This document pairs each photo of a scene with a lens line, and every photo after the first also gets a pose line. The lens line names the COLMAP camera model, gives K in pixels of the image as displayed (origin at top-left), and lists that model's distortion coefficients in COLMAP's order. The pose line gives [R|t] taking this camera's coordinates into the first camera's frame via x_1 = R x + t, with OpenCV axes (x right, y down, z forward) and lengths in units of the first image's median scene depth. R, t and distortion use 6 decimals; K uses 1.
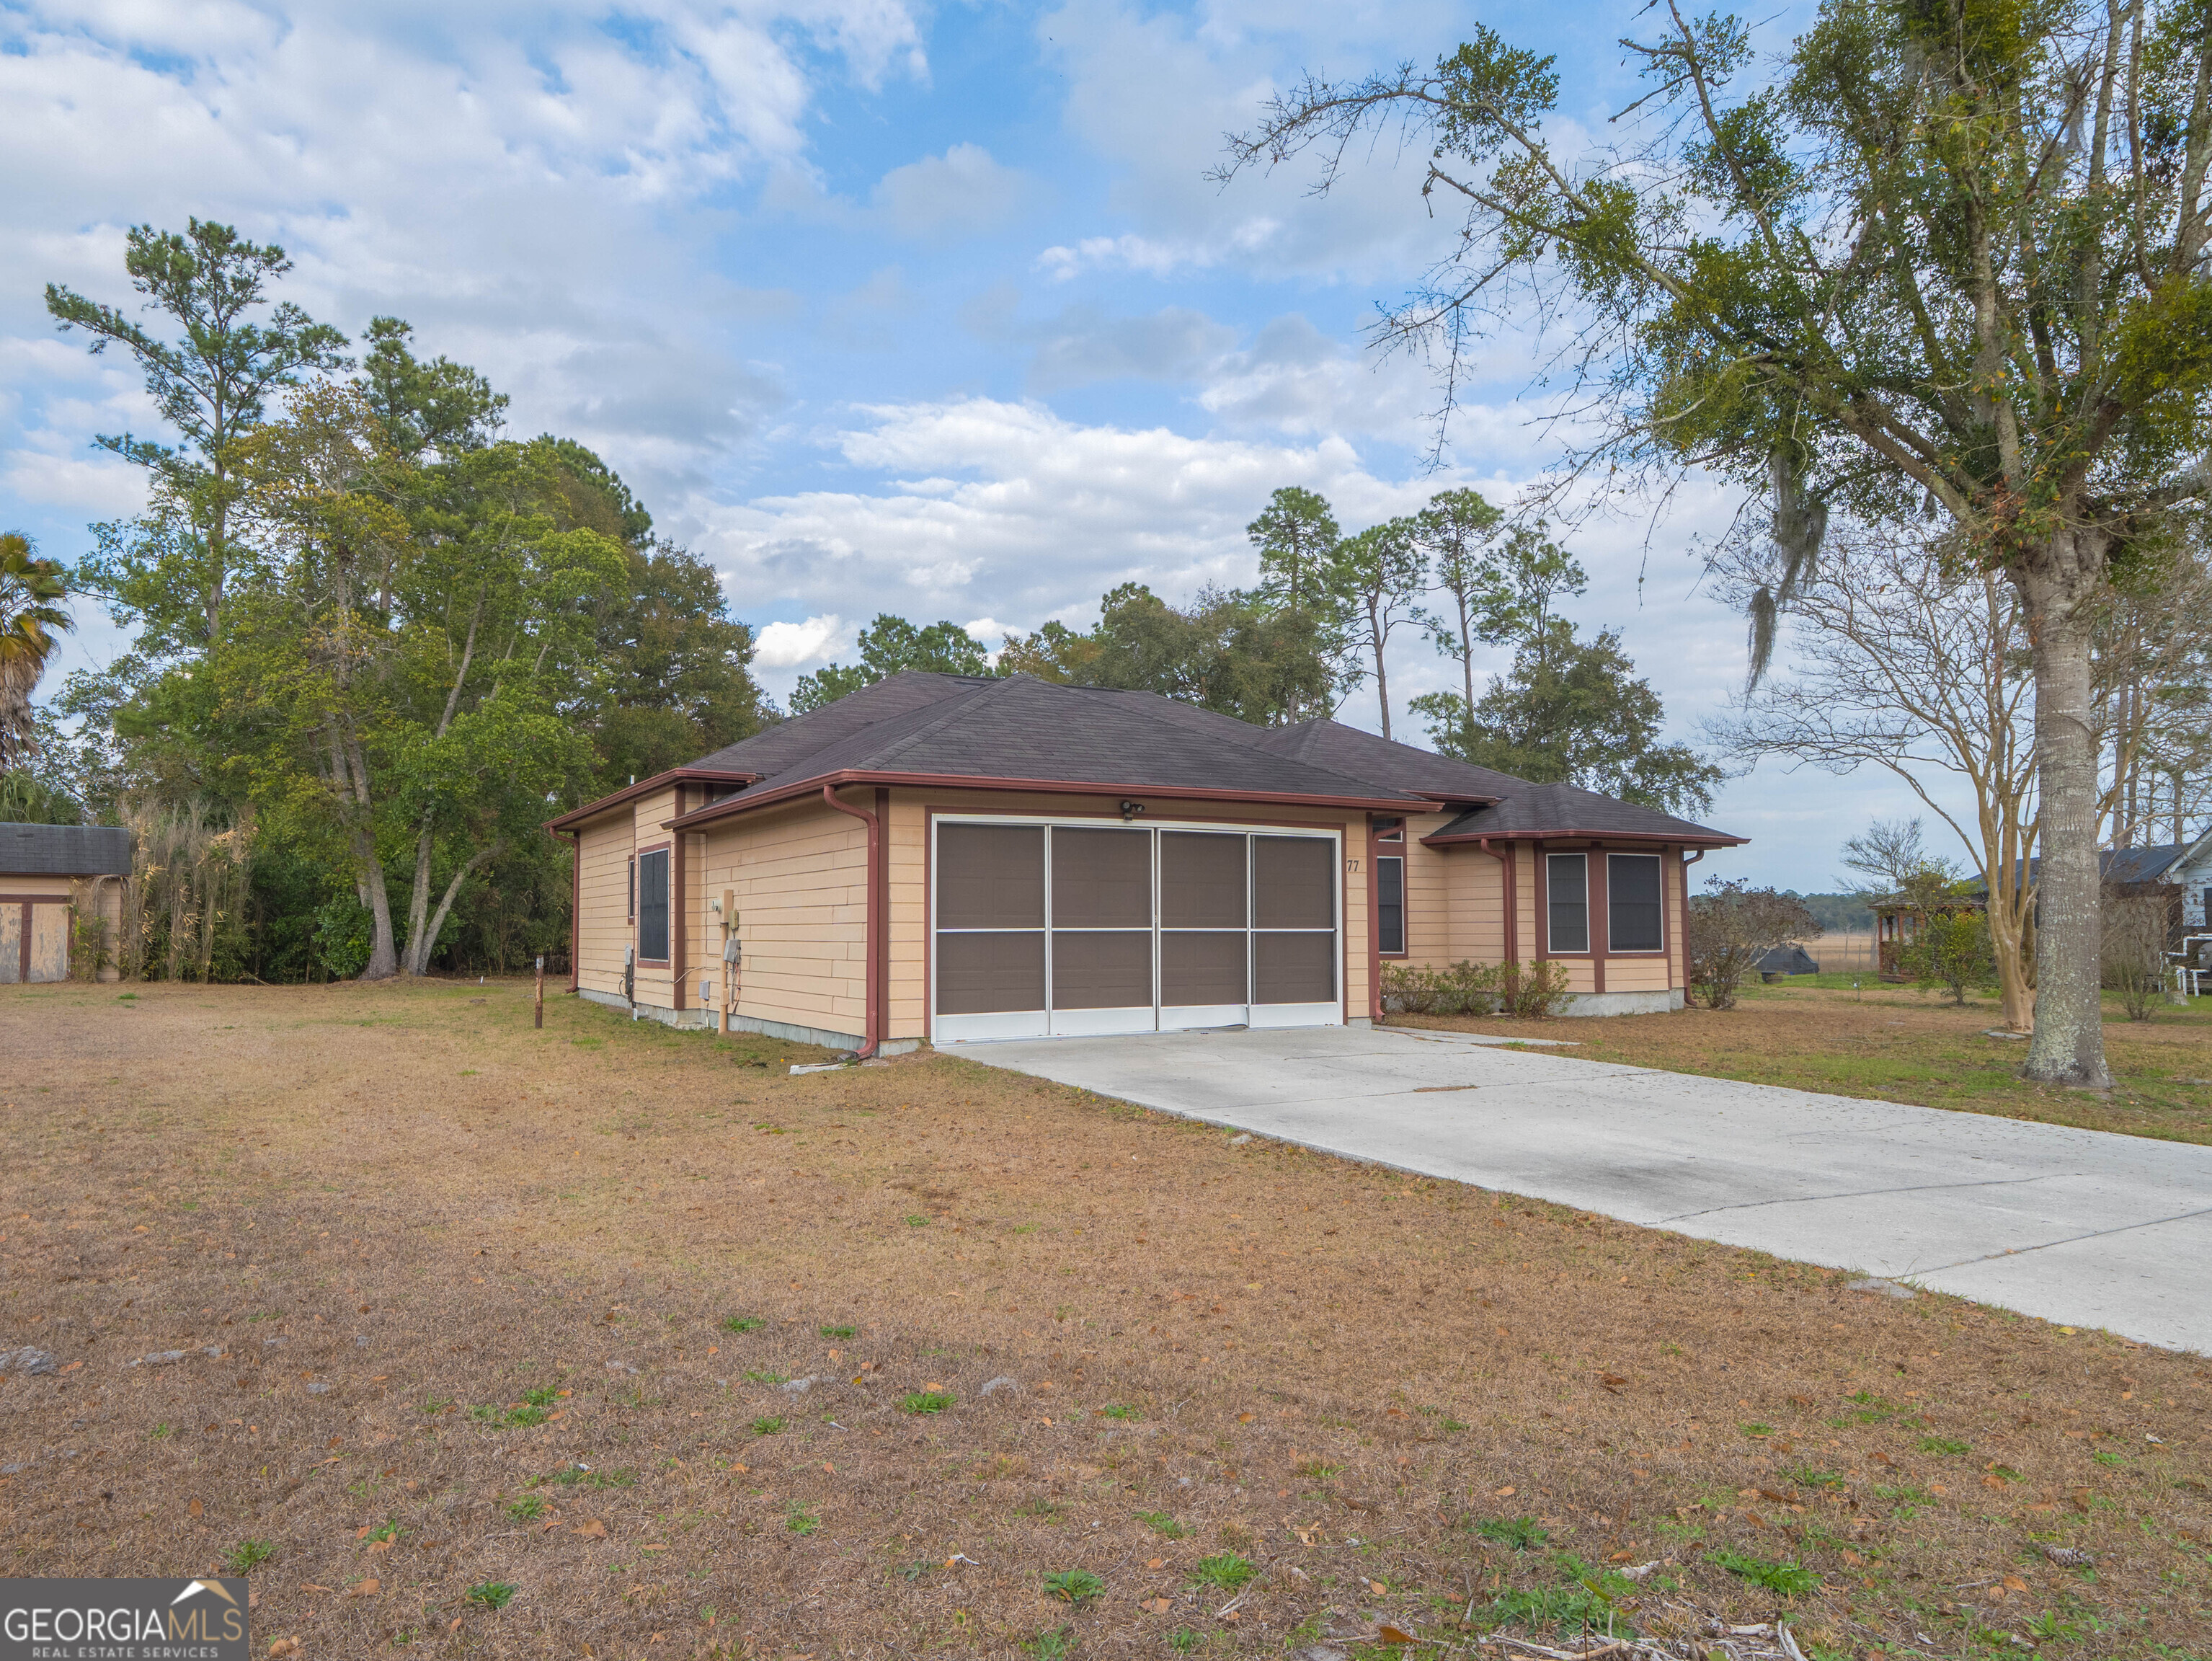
lens RADIAL K [[1479.0, 0, 1090.8], [0, 1479.0, 836.9], [0, 0, 1]] dist [-0.001208, -0.003036]
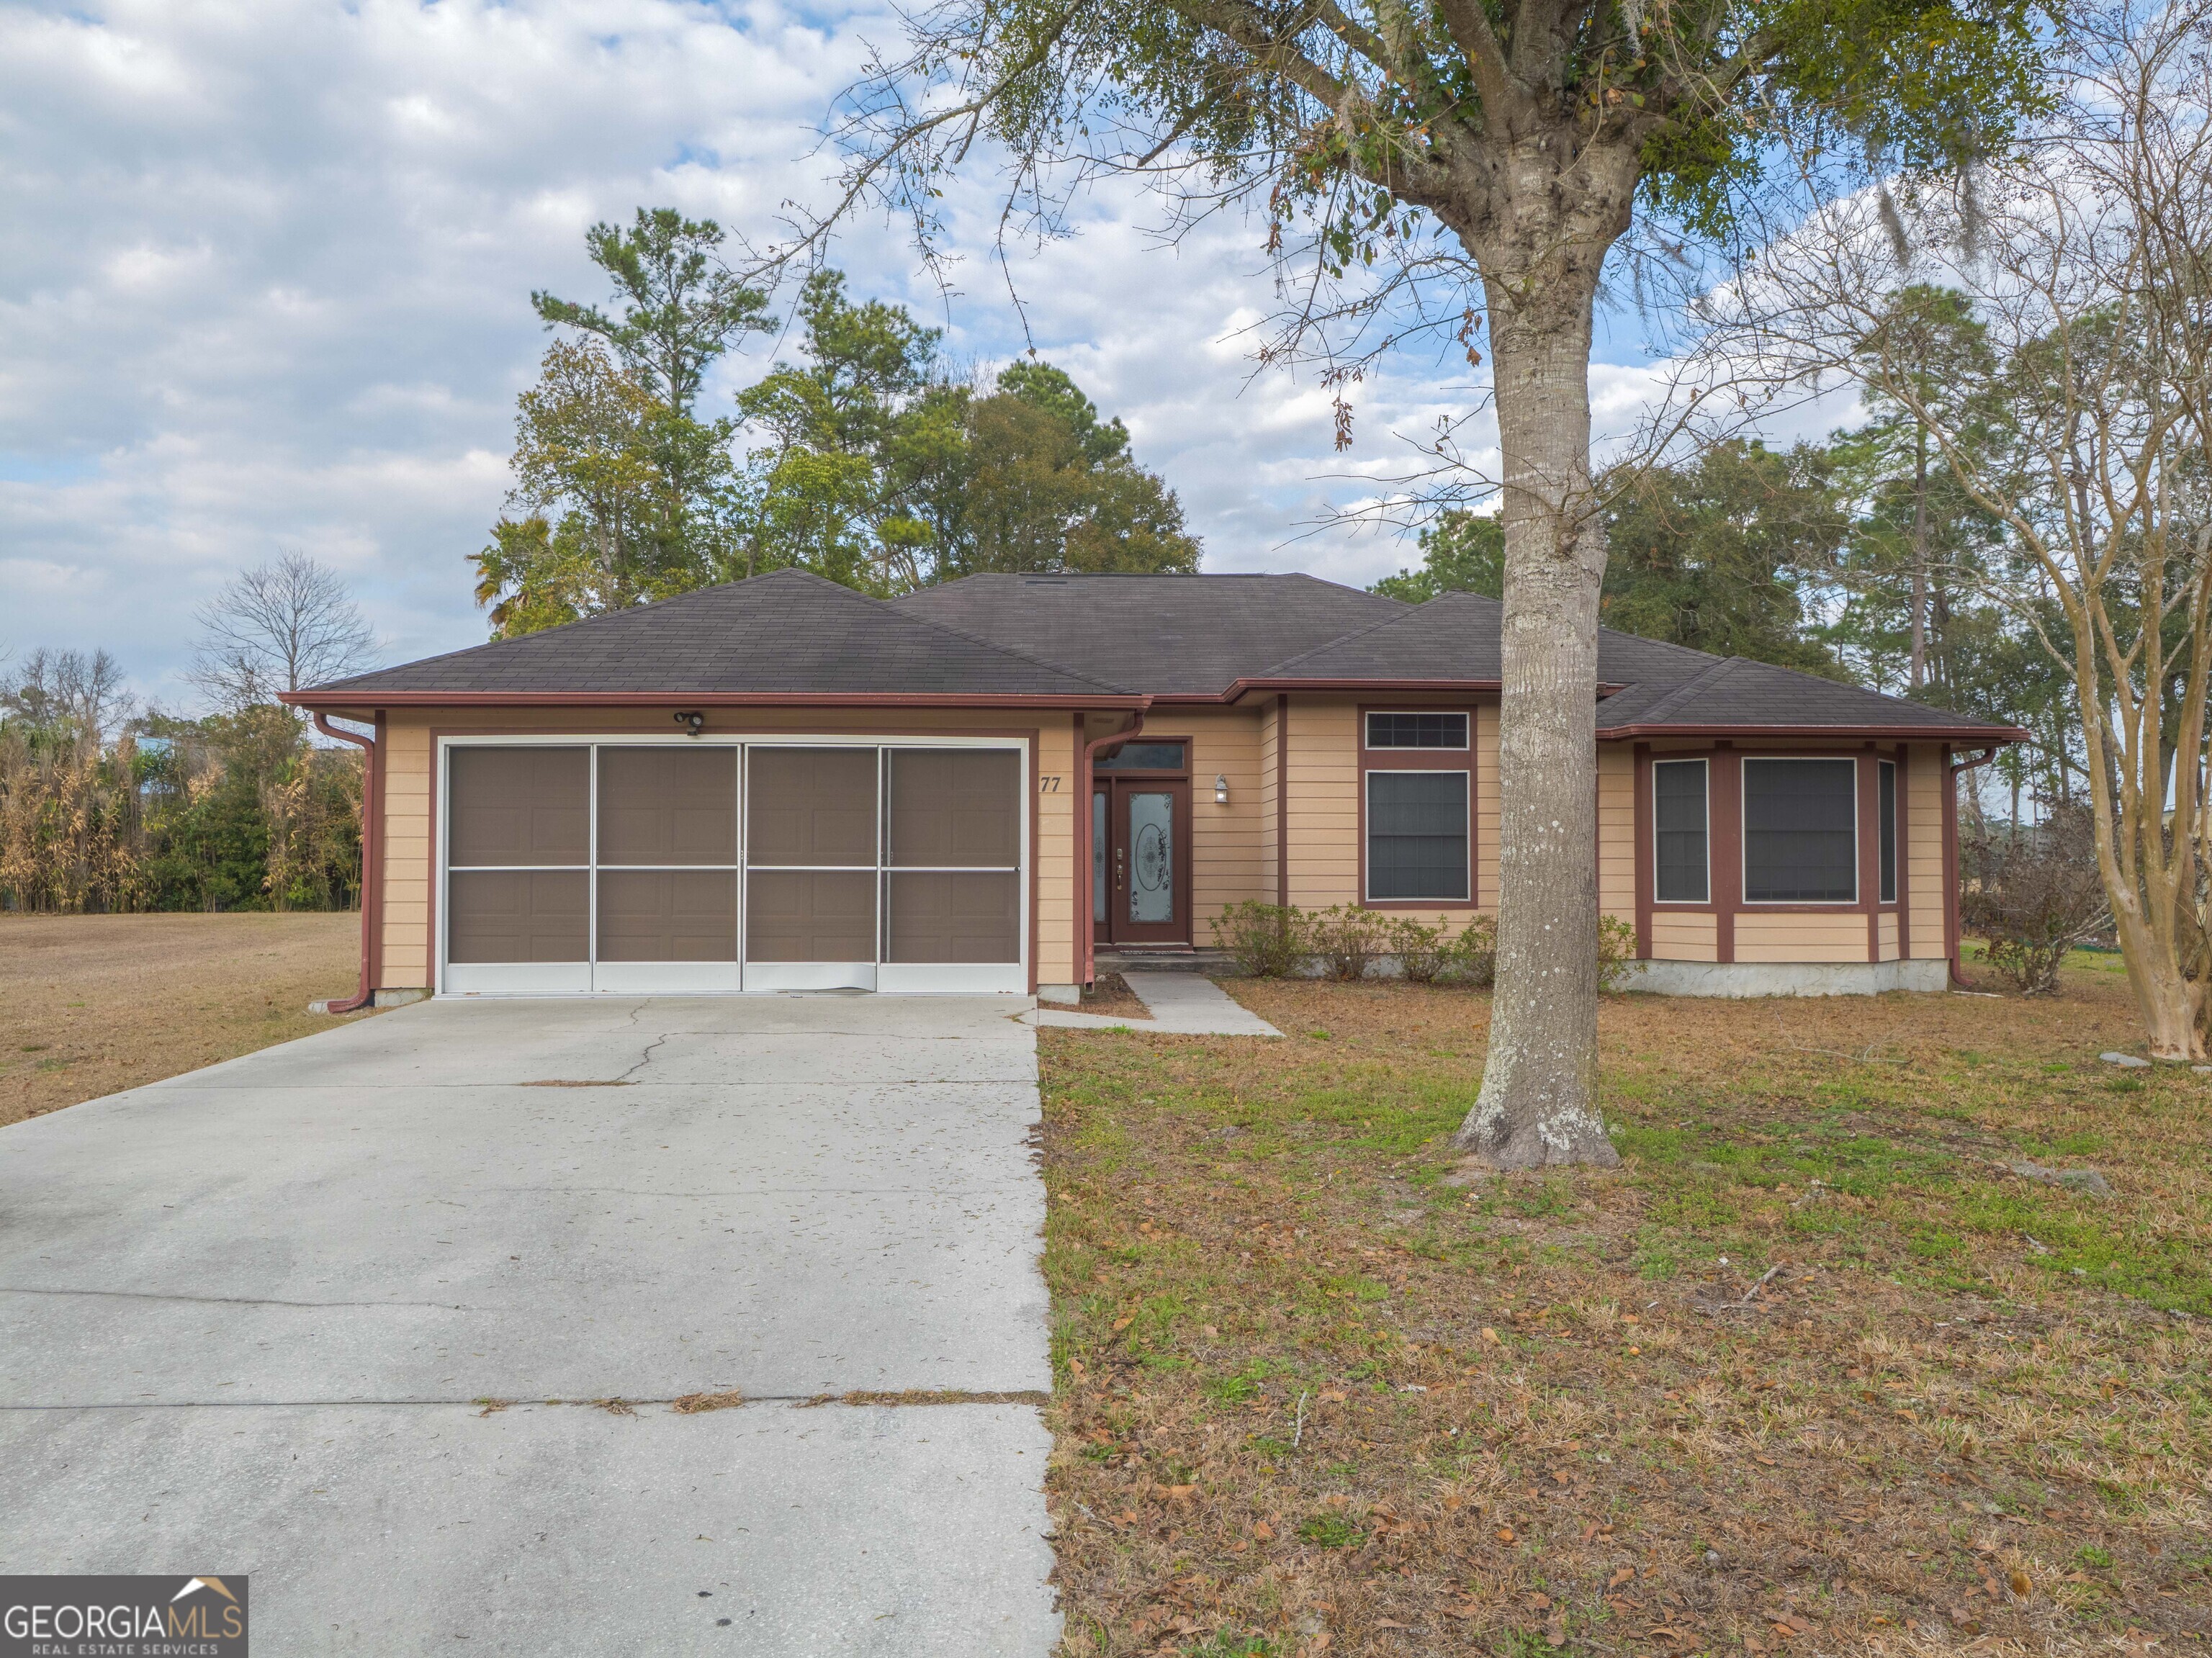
lens RADIAL K [[1573.3, 0, 1100.0], [0, 1573.3, 830.2], [0, 0, 1]] dist [-0.007242, 0.005896]
pose [[0.882992, -0.006766, -0.469340, 0.301845], [0.026111, 0.999056, 0.034722, 0.008066], [0.468662, -0.042915, 0.882334, 0.157980]]
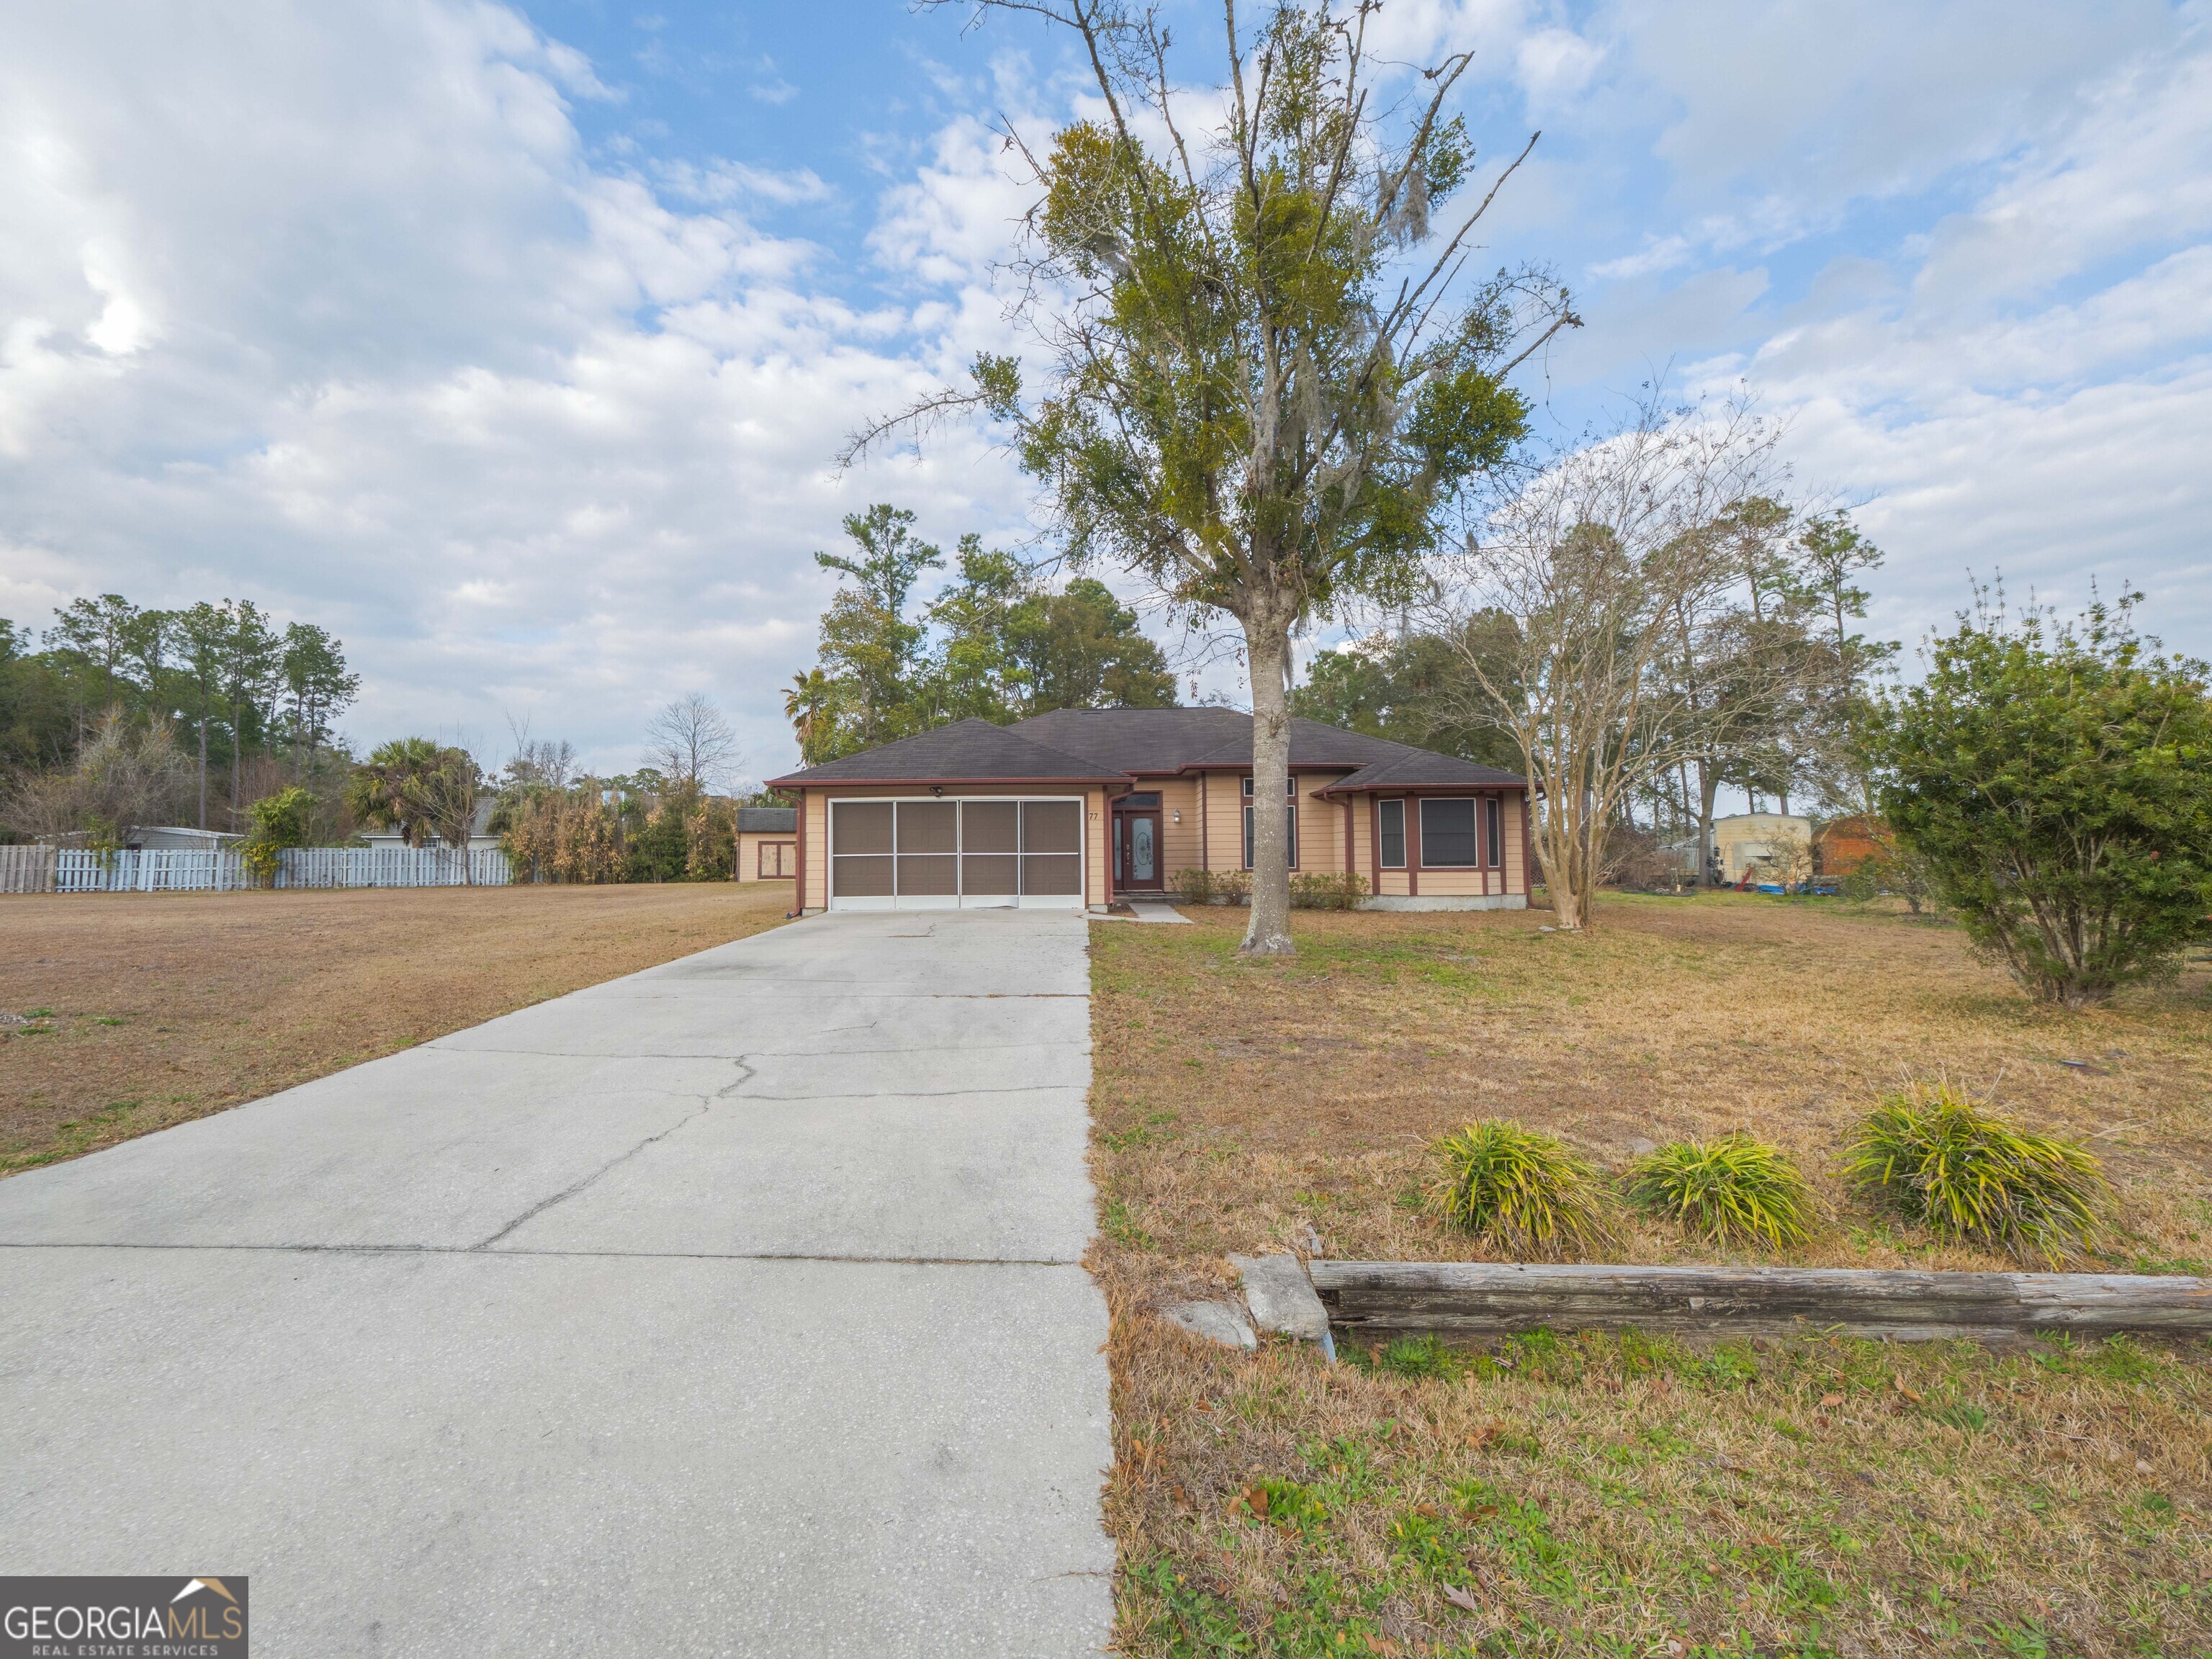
lens RADIAL K [[949.7, 0, 1067.9], [0, 949.7, 824.3], [0, 0, 1]] dist [-0.002002, -0.000843]
pose [[0.852005, -0.022485, -0.523050, 0.381672], [0.038490, 0.999064, 0.019749, 0.003006], [0.522116, -0.036958, 0.852073, 0.022806]]
